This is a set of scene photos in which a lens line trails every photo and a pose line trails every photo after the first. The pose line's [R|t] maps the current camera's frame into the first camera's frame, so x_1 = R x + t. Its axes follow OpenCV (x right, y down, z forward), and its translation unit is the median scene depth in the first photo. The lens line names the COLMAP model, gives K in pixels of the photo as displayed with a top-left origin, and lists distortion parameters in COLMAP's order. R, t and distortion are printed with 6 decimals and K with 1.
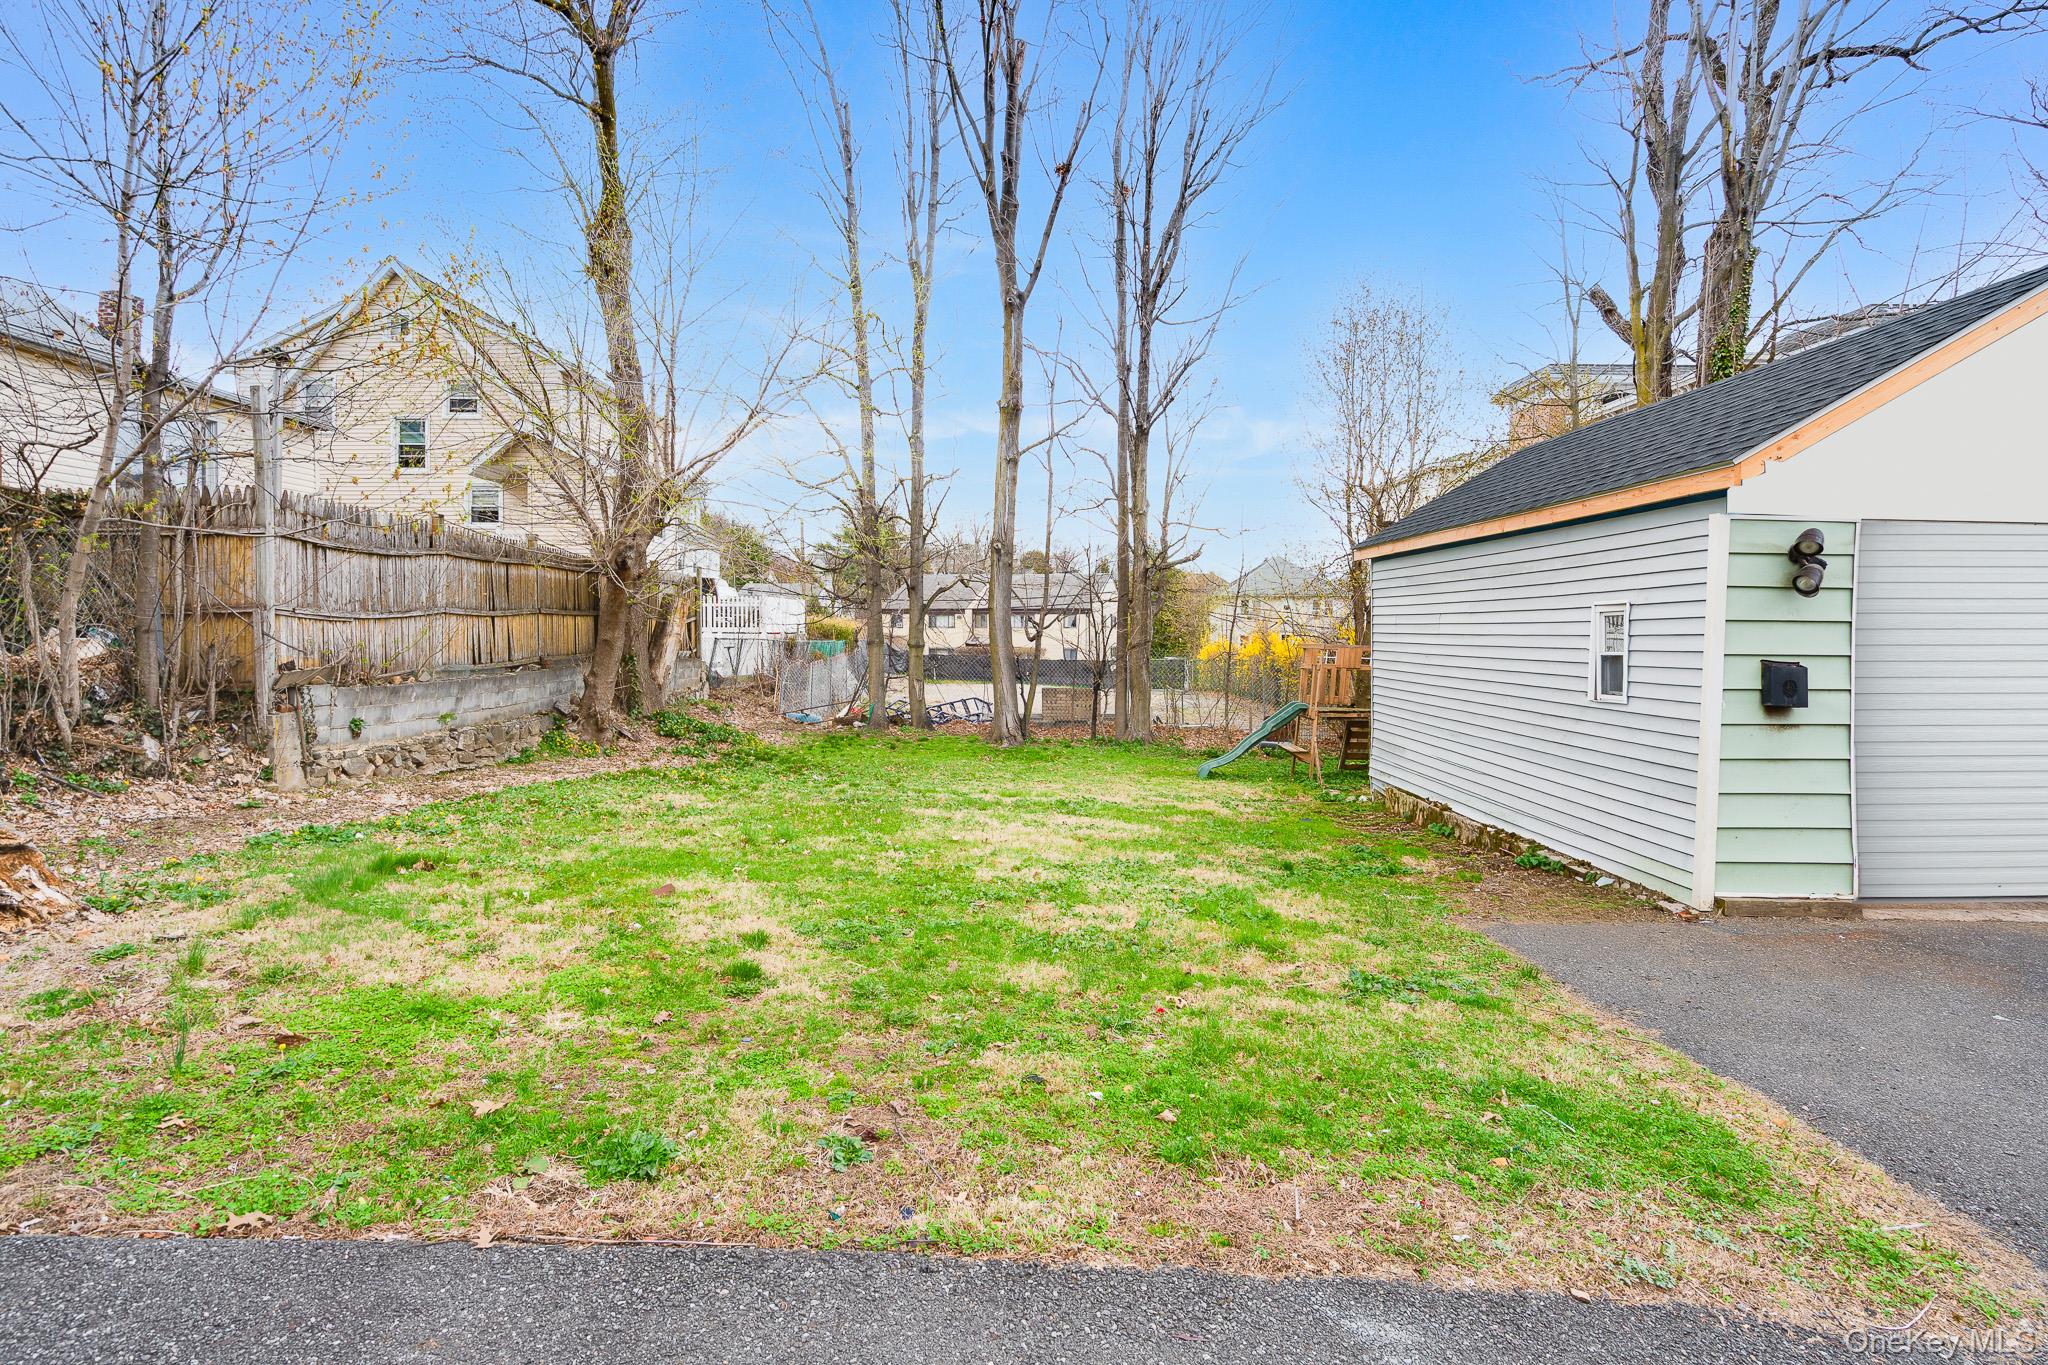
lens RADIAL K [[941.2, 0, 970.8], [0, 941.2, 627.4], [0, 0, 1]] dist [-0.007118, 0.001919]
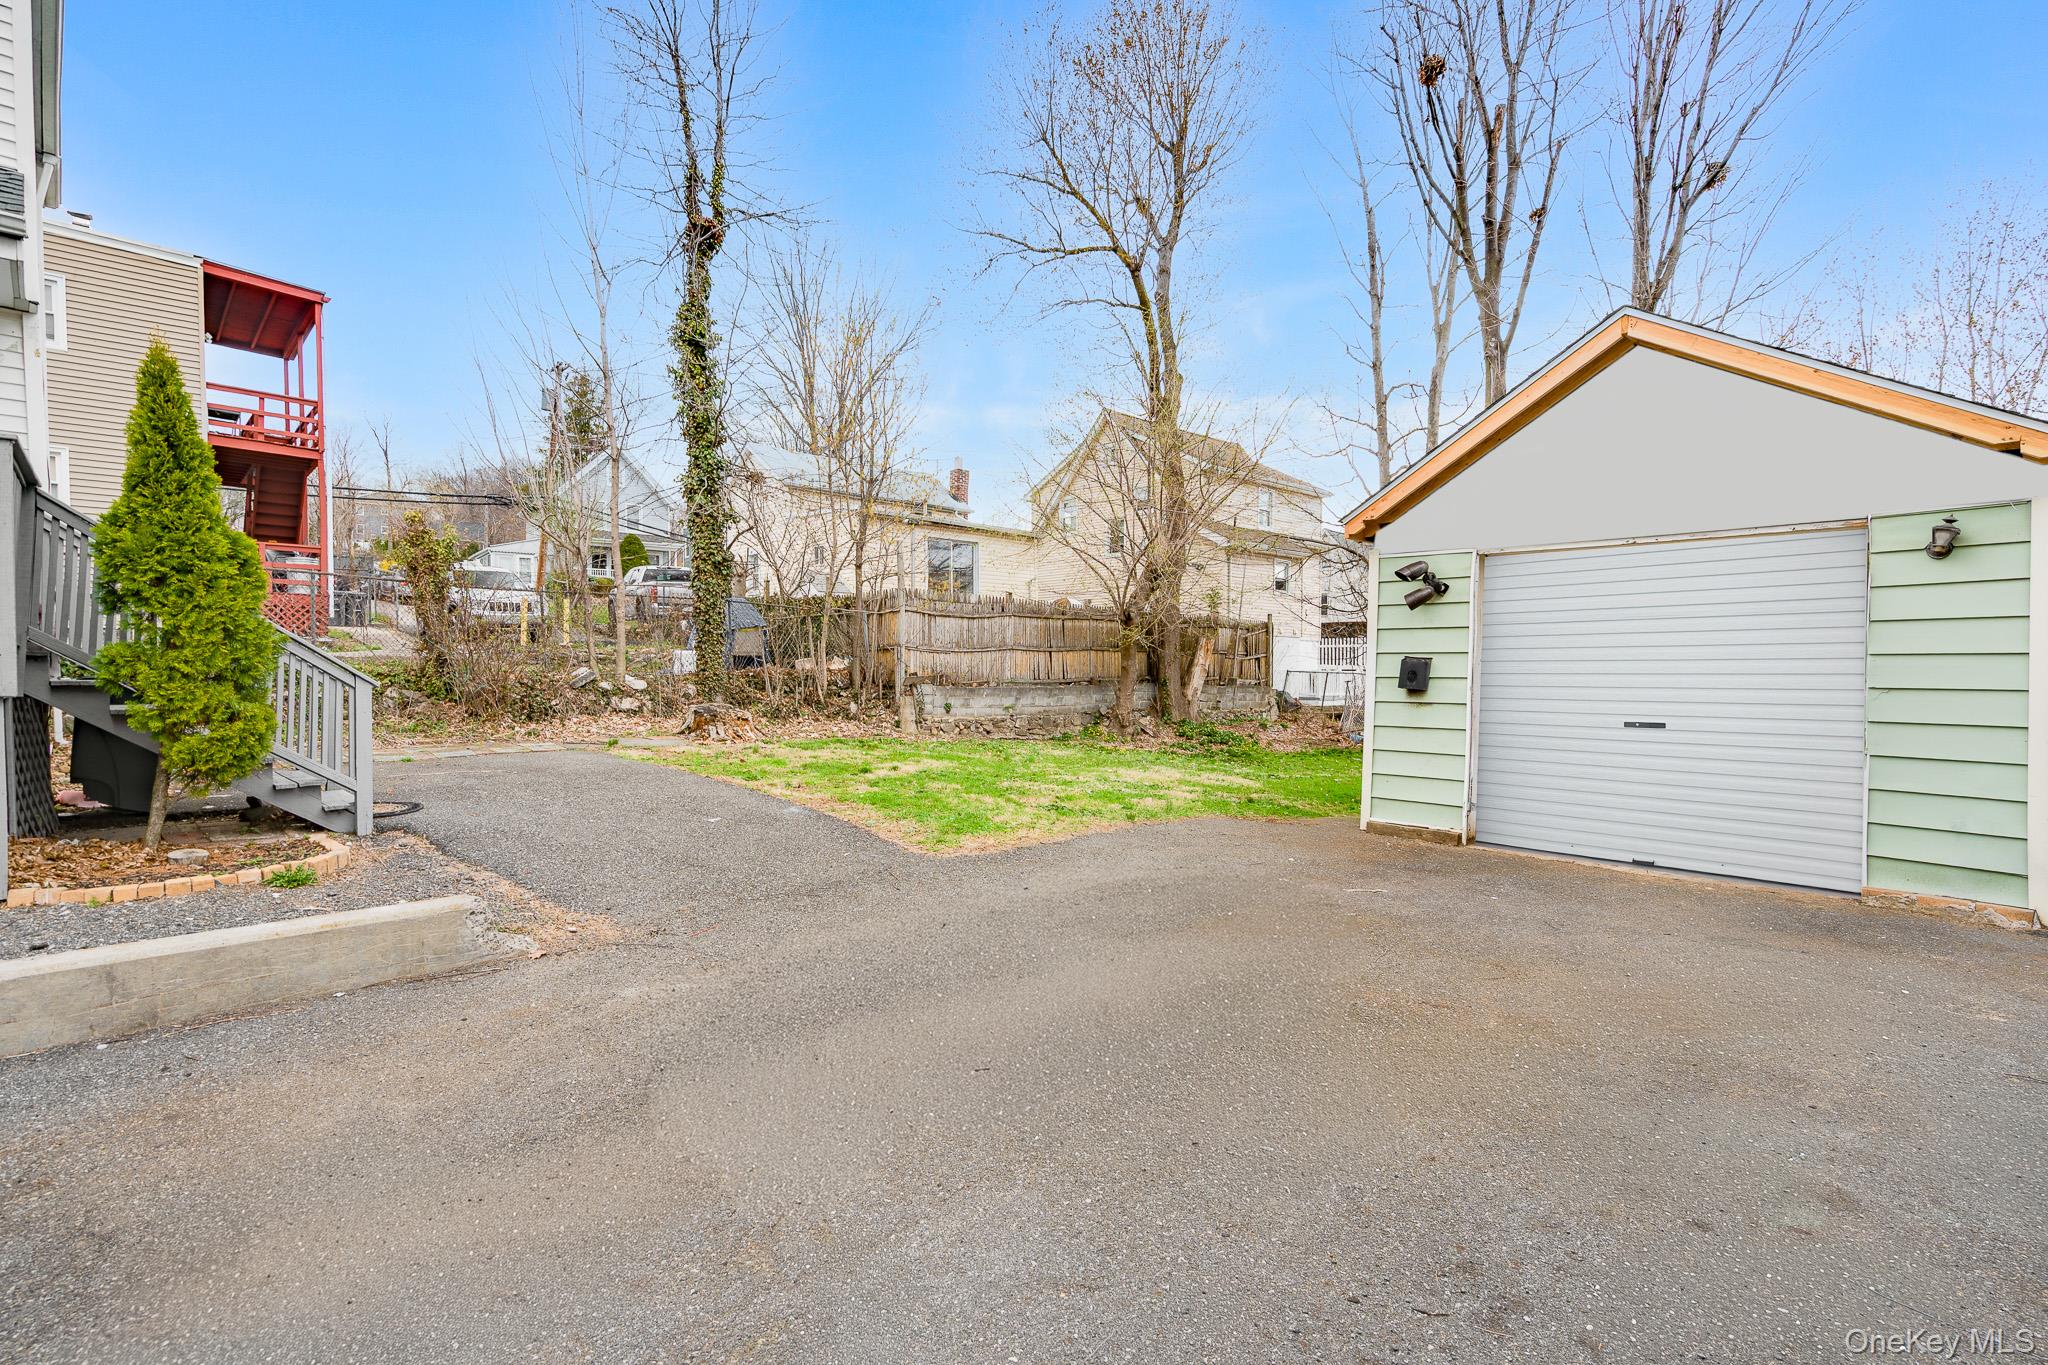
lens RADIAL K [[941.2, 0, 1043.6], [0, 941.2, 680.7], [0, 0, 1]] dist [-0.007118, 0.001919]
pose [[0.701786, 0.006696, -0.712357, 0.853317], [-0.002708, 0.999974, 0.006732, 0.036640], [0.712383, -0.002796, 0.701786, -0.219250]]
